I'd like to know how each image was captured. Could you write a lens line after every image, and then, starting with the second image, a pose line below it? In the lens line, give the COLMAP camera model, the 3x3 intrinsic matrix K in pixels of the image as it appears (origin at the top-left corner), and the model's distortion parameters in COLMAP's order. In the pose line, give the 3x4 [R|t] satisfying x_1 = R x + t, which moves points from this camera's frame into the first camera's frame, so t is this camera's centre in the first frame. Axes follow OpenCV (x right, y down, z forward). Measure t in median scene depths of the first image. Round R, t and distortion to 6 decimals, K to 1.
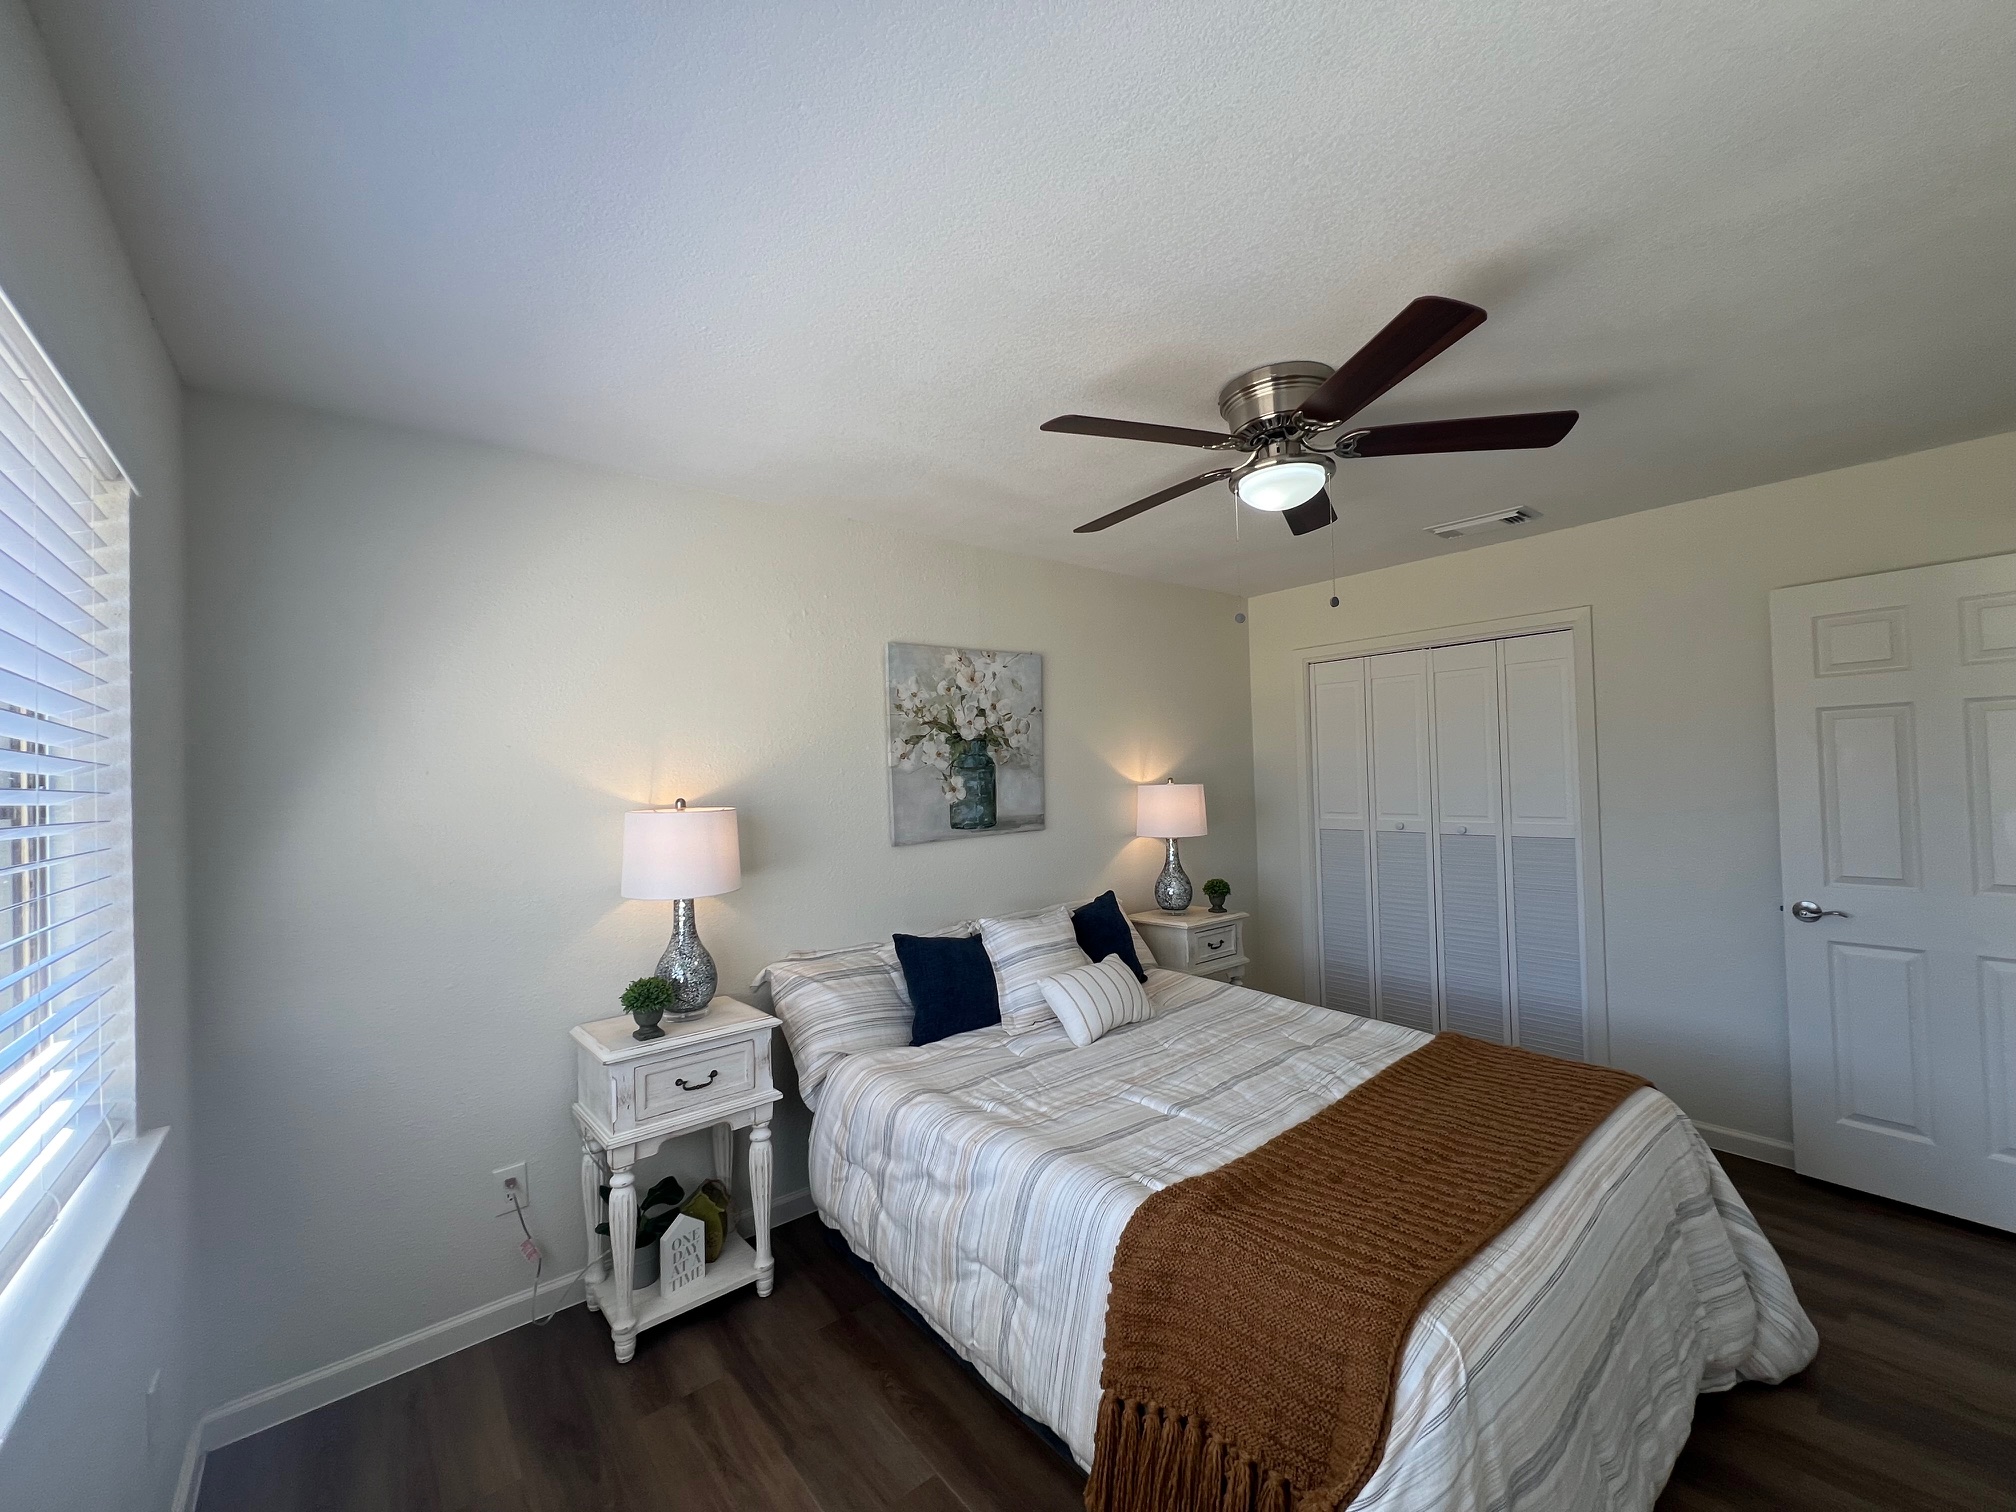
lens RADIAL K [[799.4, 0, 1019.4], [0, 799.4, 742.2], [0, 0, 1]] dist [0.015655, -0.000158]
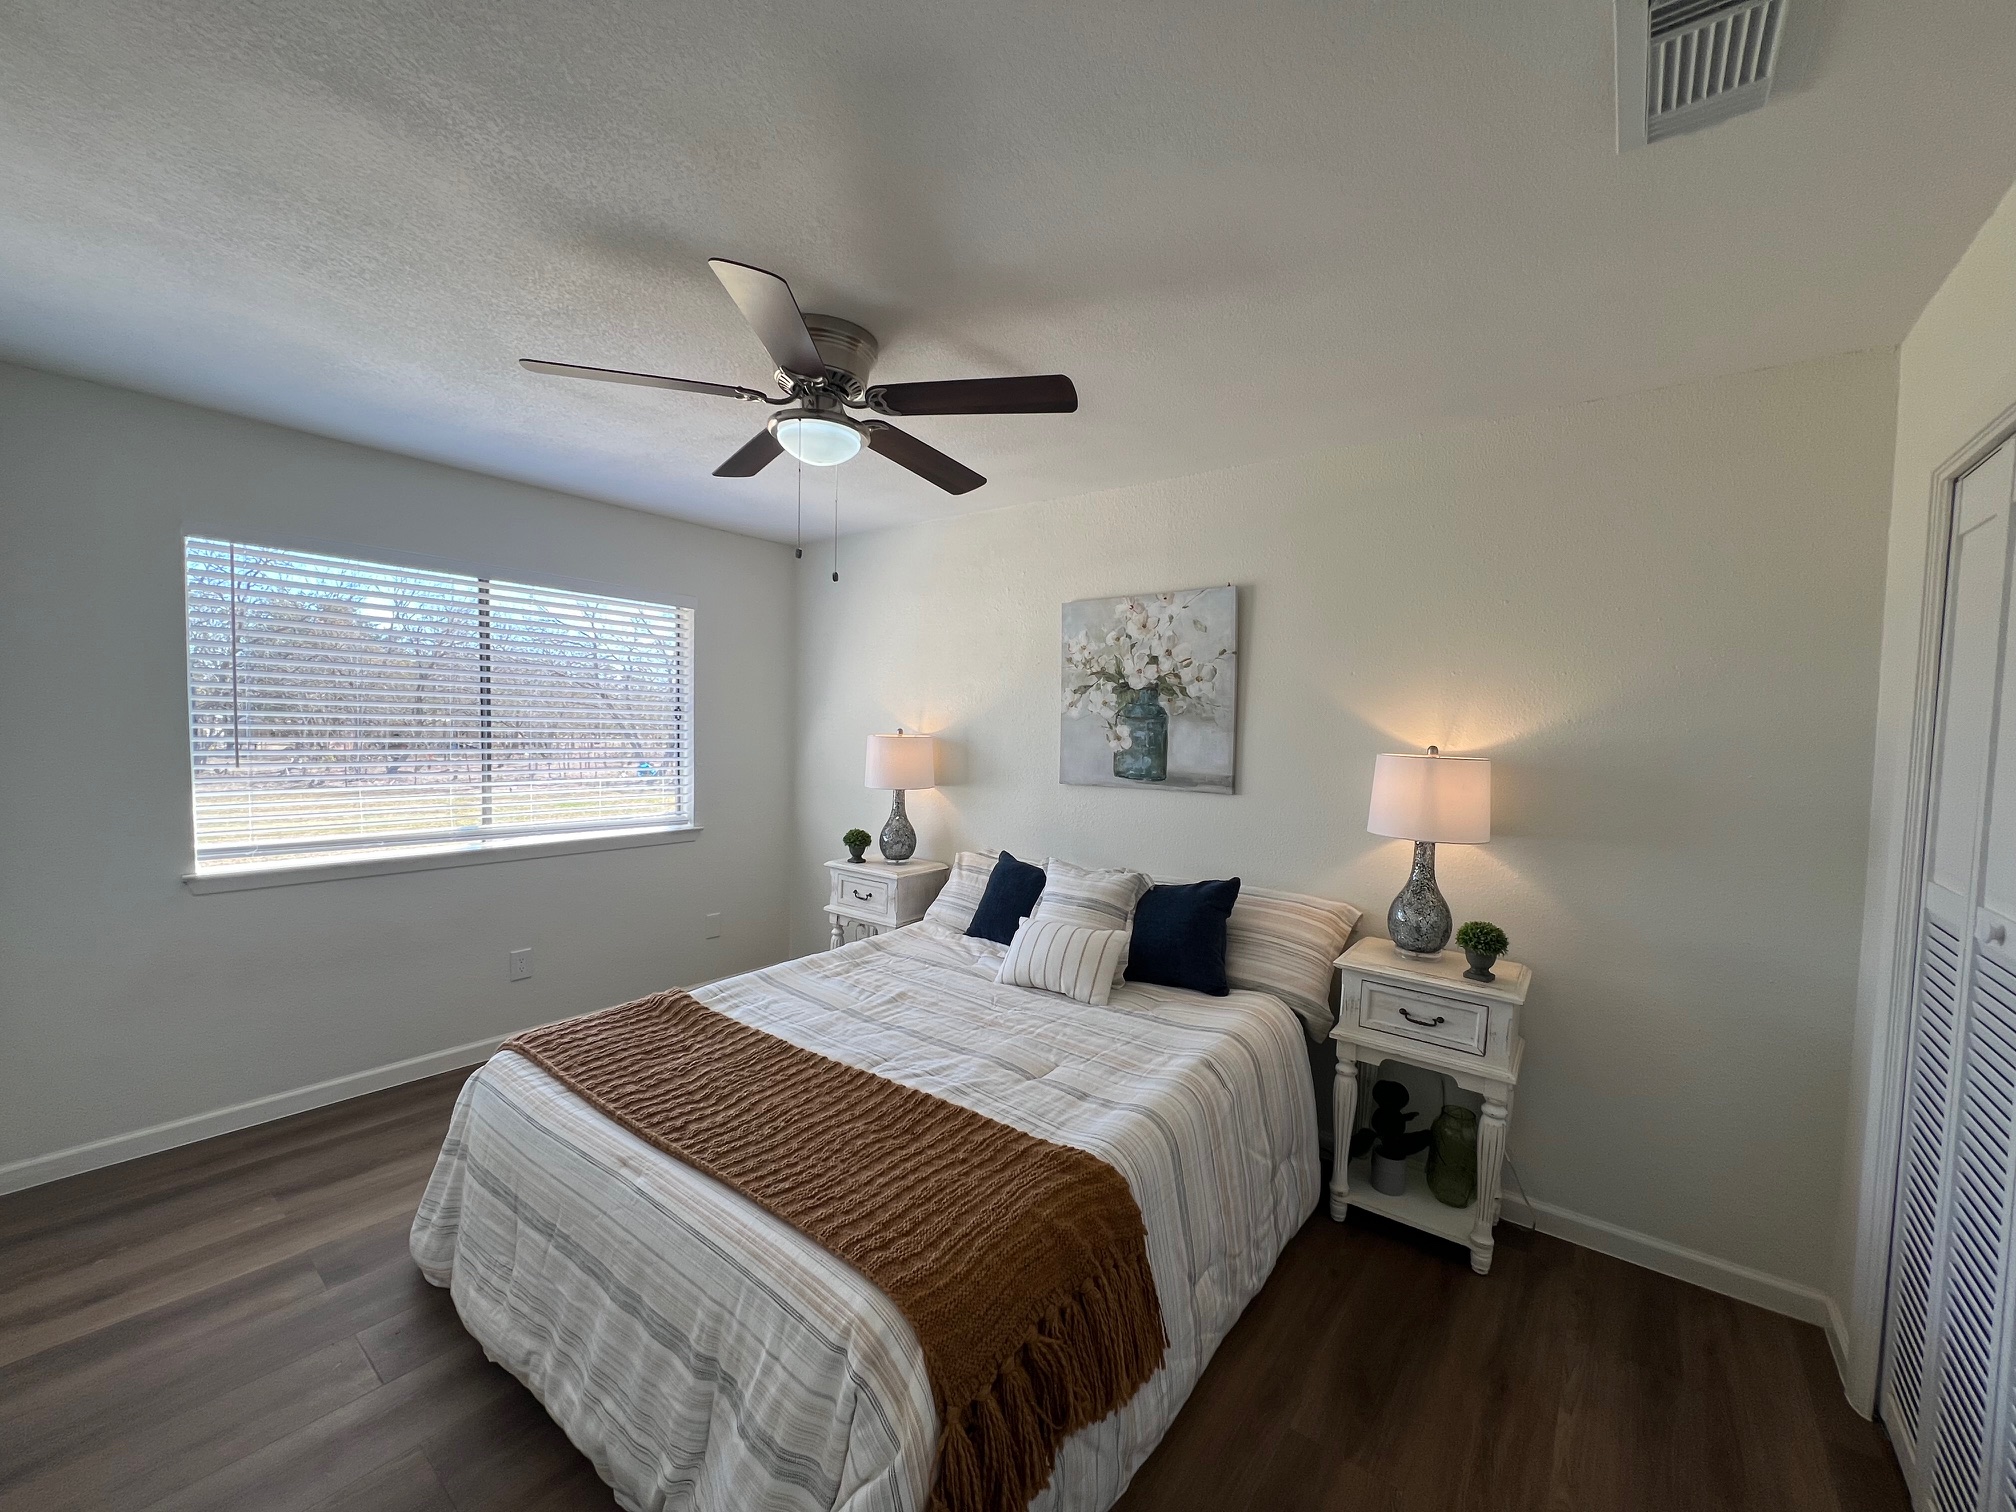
lens RADIAL K [[799.4, 0, 1021.2], [0, 799.4, 769.4], [0, 0, 1]] dist [0.015655, -0.000158]
pose [[0.220280, 0.106222, -0.969636, 0.878985], [0.019325, 0.993383, 0.113214, -0.019088], [0.975245, -0.043677, 0.216770, 0.649859]]
